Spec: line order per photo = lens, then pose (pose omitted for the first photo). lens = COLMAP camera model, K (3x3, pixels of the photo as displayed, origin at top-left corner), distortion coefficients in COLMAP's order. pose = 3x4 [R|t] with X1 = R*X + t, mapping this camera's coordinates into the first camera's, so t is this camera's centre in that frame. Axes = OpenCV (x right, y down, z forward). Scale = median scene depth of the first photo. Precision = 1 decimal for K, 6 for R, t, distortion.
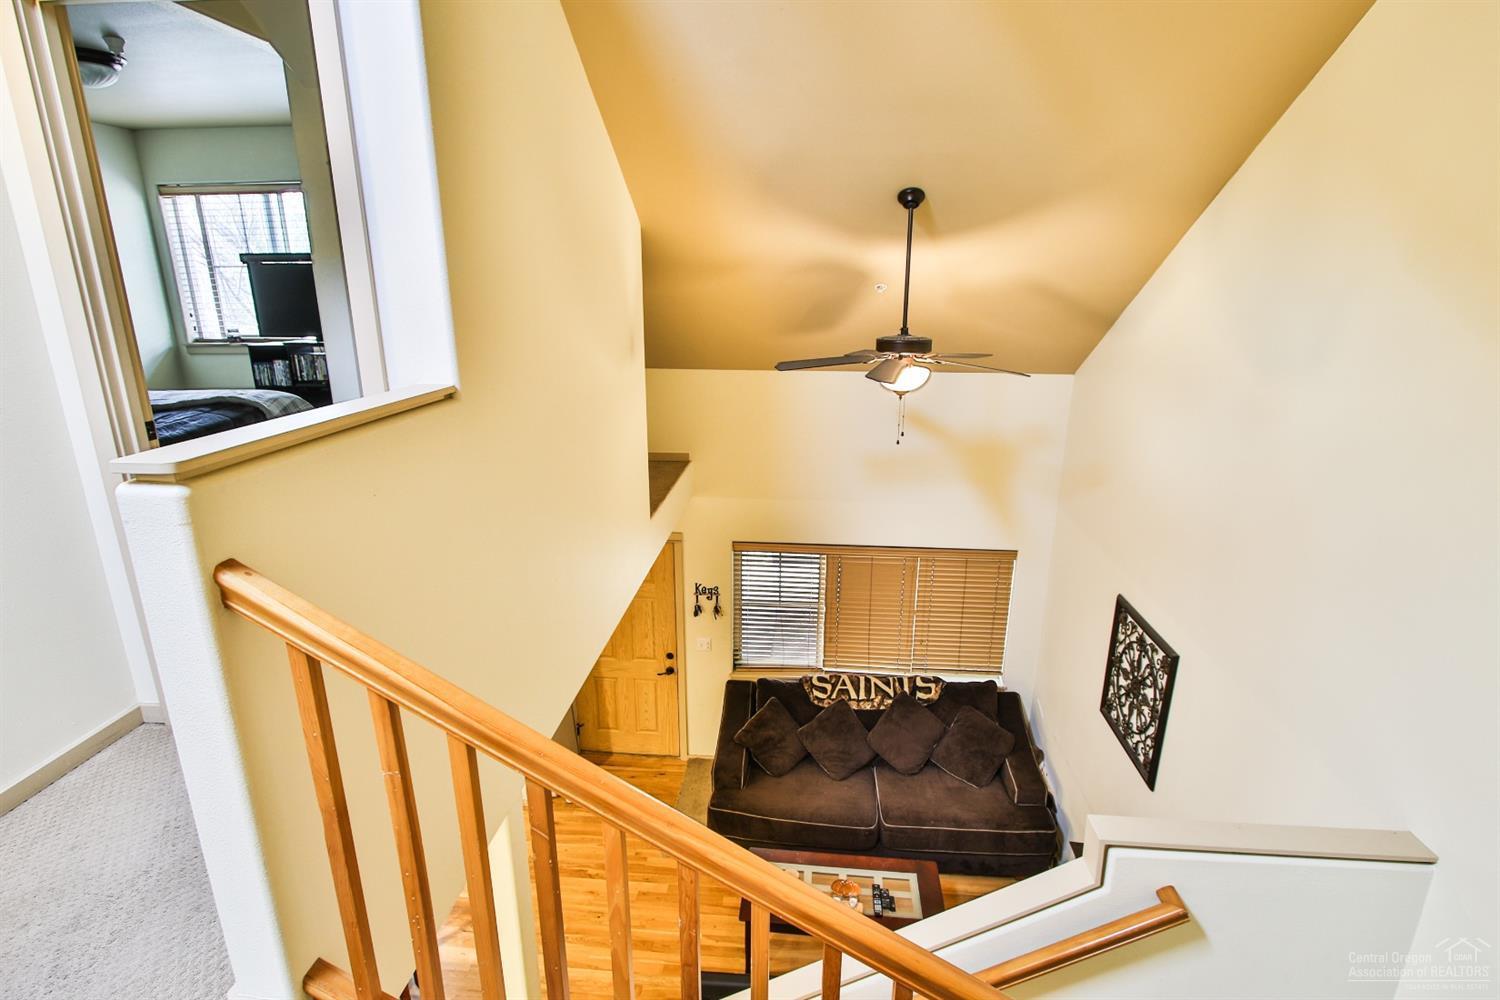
lens RADIAL K [[764.2, 0, 749.1], [0, 764.2, 503.8], [0, 0, 1]] dist [-0.004506, -0.000040]
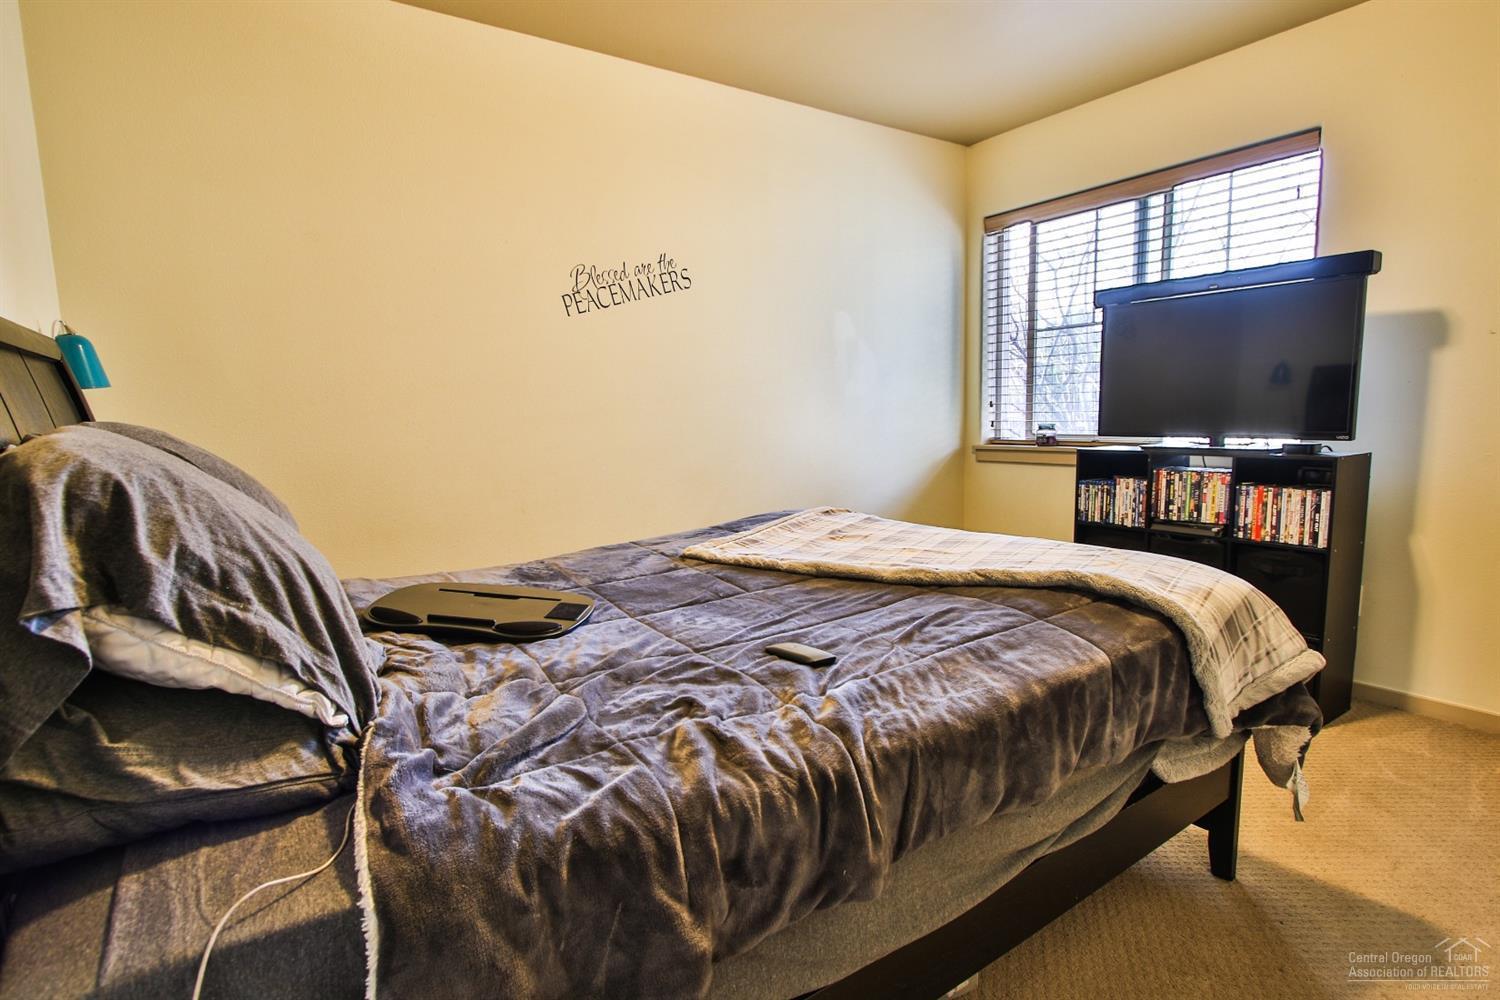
lens RADIAL K [[764.2, 0, 751.7], [0, 764.2, 503.3], [0, 0, 1]] dist [-0.004506, -0.000040]
pose [[0.636388, 0.081314, -0.767071, -0.359316], [-0.194754, 0.979149, -0.057779, -0.085881], [0.746379, 0.186160, 0.638955, 0.448951]]
